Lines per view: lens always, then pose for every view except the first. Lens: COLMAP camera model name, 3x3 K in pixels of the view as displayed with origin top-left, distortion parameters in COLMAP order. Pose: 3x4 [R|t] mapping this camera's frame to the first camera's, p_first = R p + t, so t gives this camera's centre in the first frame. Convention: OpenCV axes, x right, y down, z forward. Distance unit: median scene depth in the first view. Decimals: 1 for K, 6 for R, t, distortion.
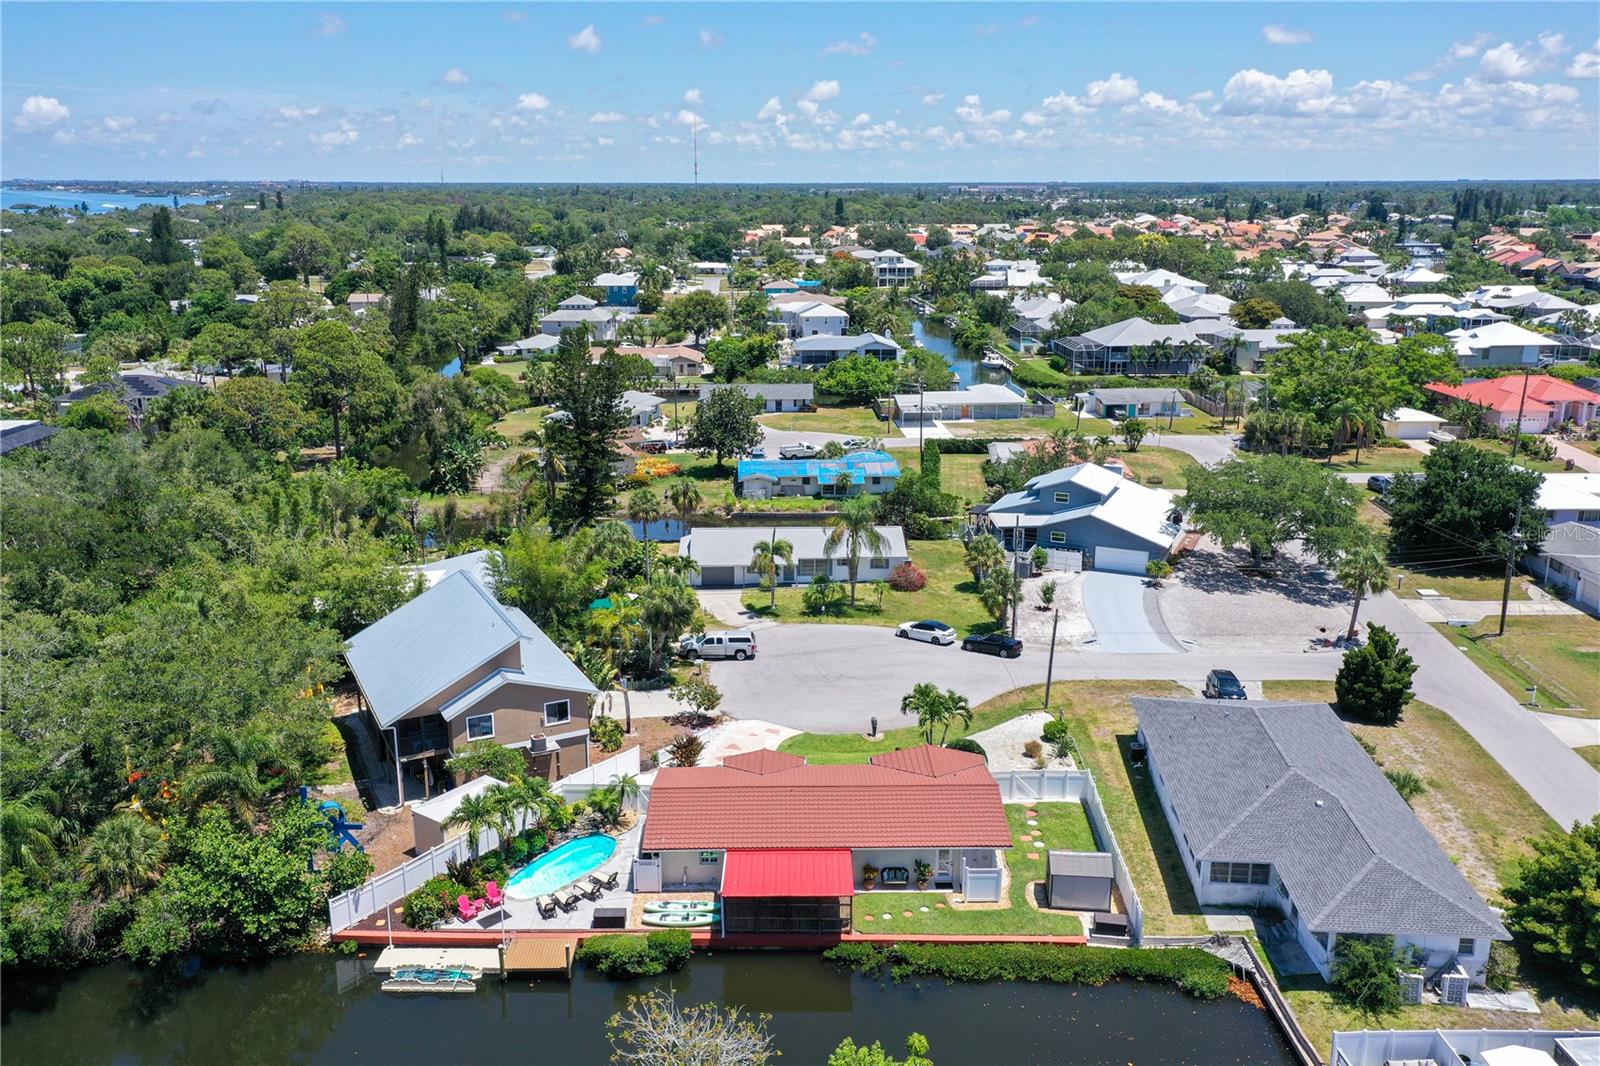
lens RADIAL K [[1243.0, 0, 800.0], [0, 1243.0, 533.0], [0, 0, 1]] dist [0.015241, 0.003151]
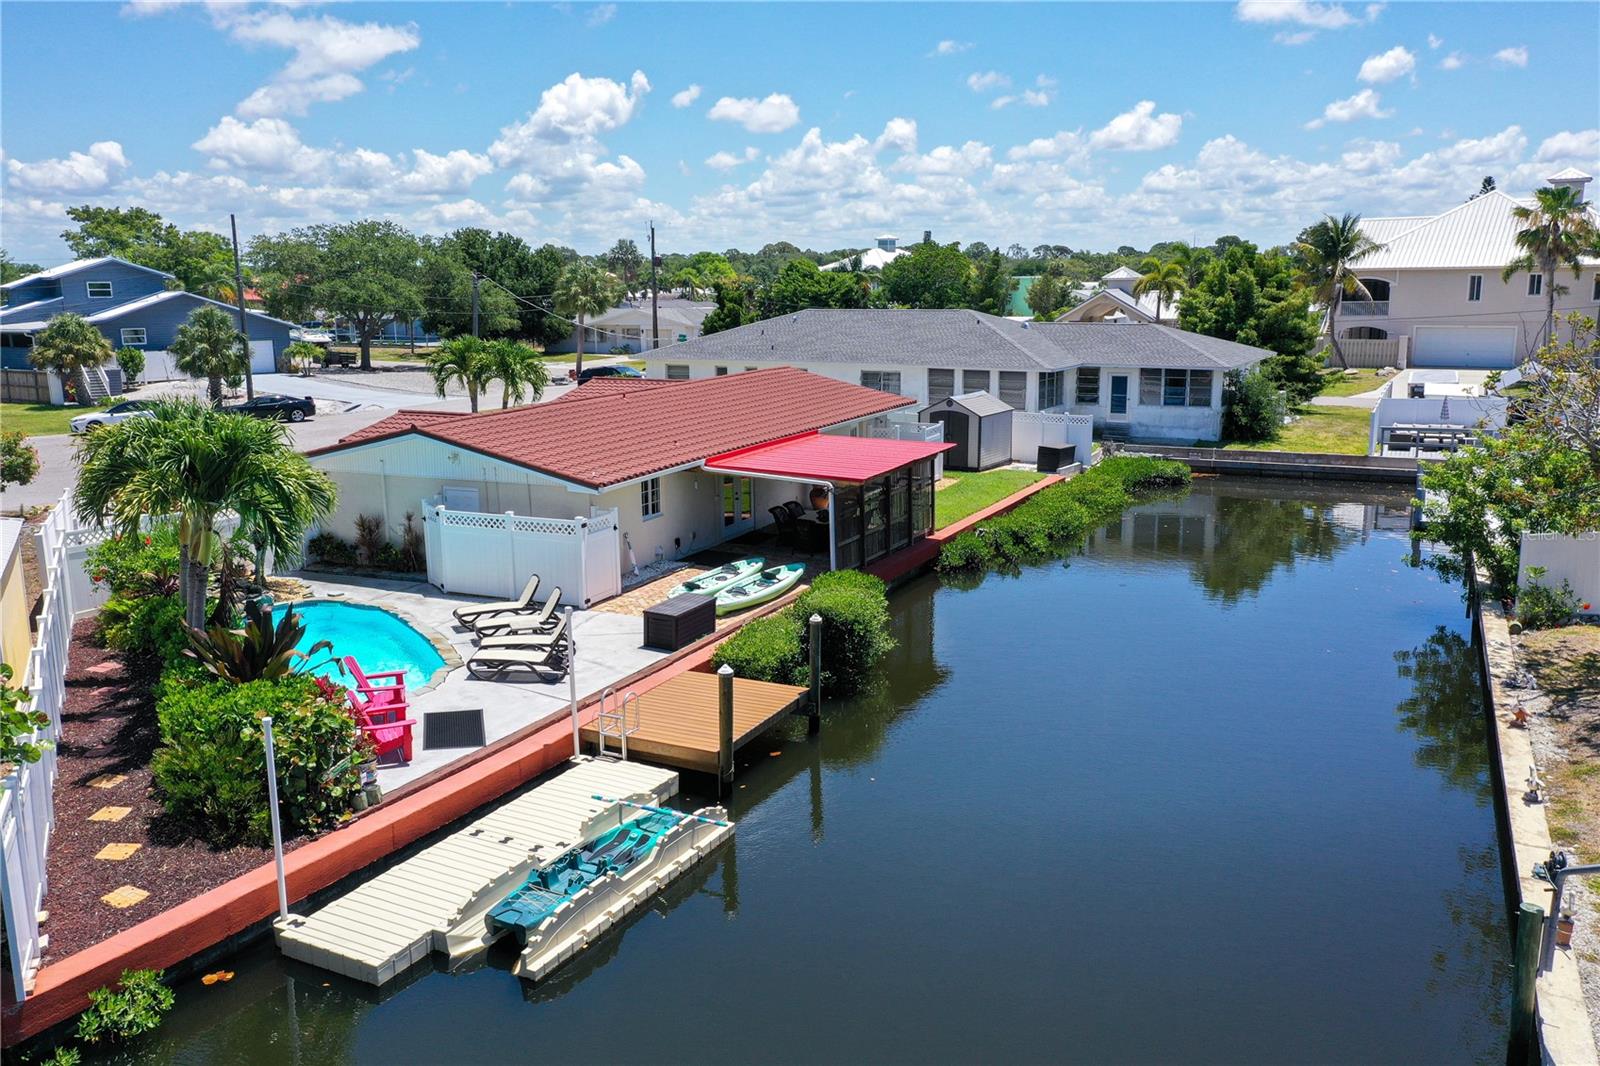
lens RADIAL K [[1243.0, 0, 800.0], [0, 1243.0, 533.0], [0, 0, 1]] dist [0.015241, 0.003151]
pose [[0.449095, -0.185278, 0.874063, -0.411008], [0.232986, 0.968703, 0.085631, 0.224589], [-0.862572, 0.165188, 0.478207, 0.675617]]
